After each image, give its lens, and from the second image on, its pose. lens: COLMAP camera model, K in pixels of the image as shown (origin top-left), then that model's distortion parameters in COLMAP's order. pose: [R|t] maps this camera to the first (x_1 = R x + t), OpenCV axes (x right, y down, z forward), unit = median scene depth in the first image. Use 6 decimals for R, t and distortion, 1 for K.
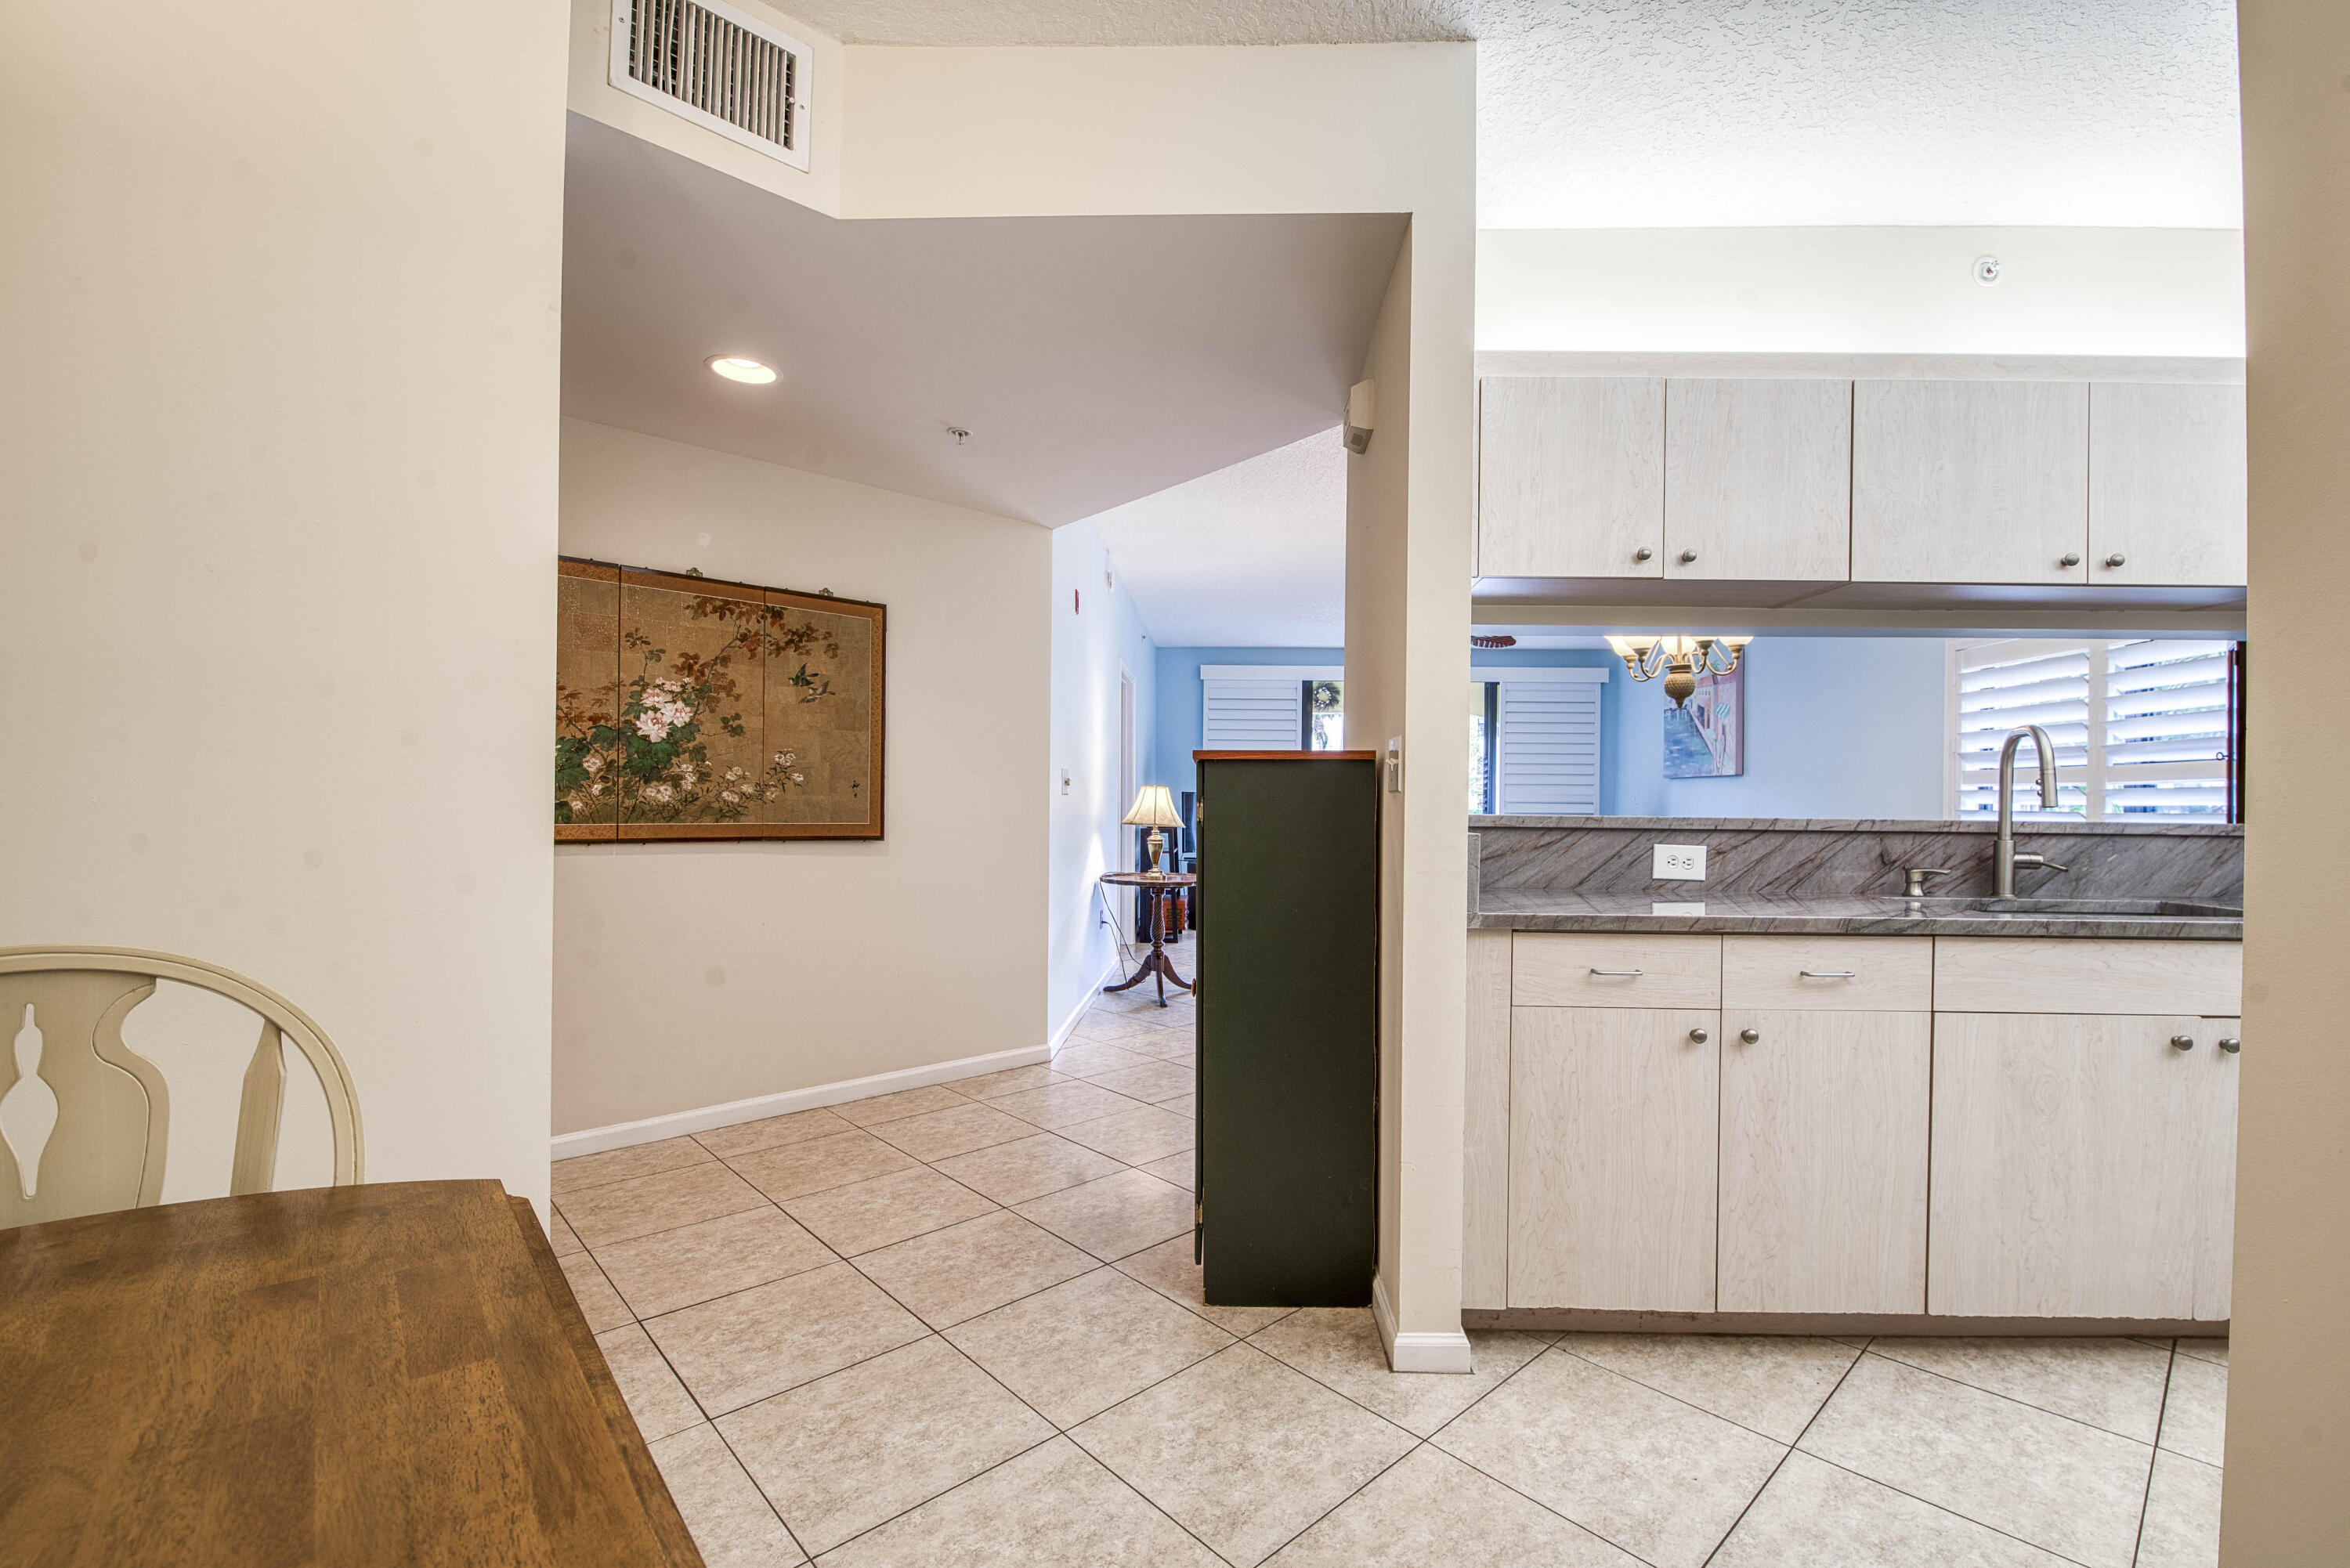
lens RADIAL K [[1003.5, 0, 1205.1], [0, 1003.5, 801.1], [0, 0, 1]] dist [-0.004990, -0.008077]
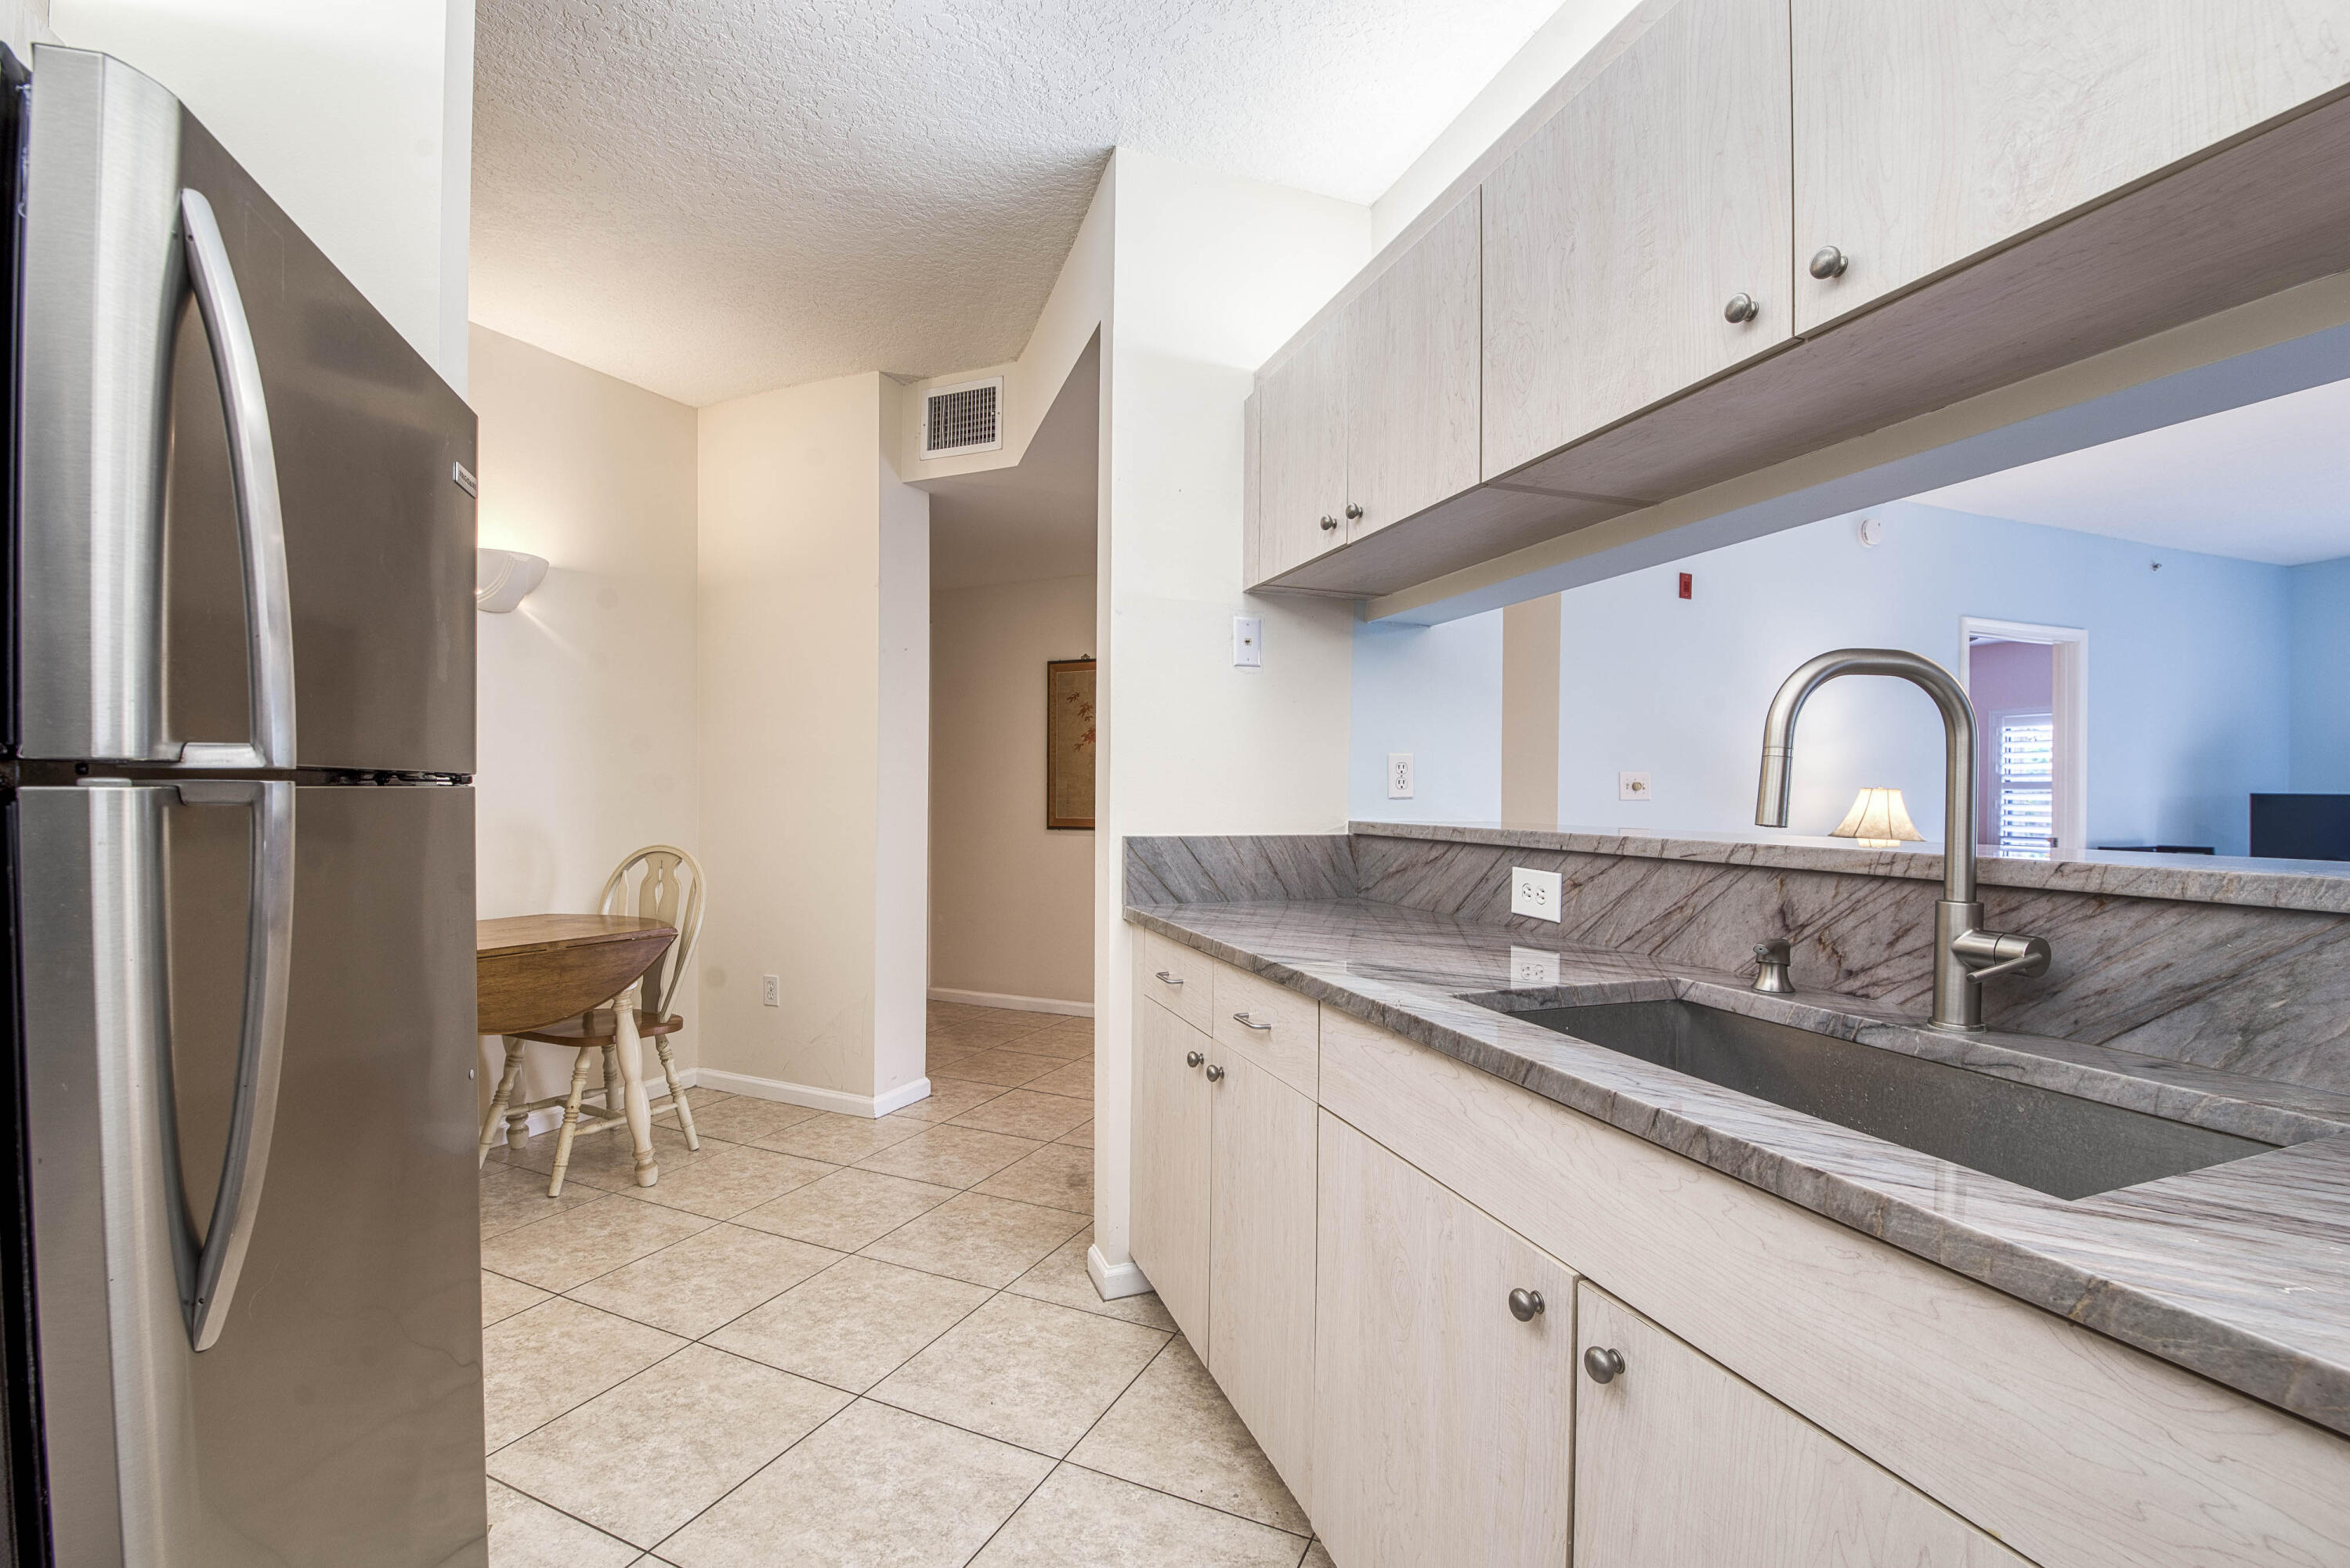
lens RADIAL K [[1003.5, 0, 1183.1], [0, 1003.5, 798.8], [0, 0, 1]] dist [-0.004990, -0.008077]
pose [[0.371924, -0.003611, -0.928256, 1.056077], [-0.002329, 0.999986, -0.004823, -0.003320], [0.928260, 0.003956, 0.371910, 0.498965]]
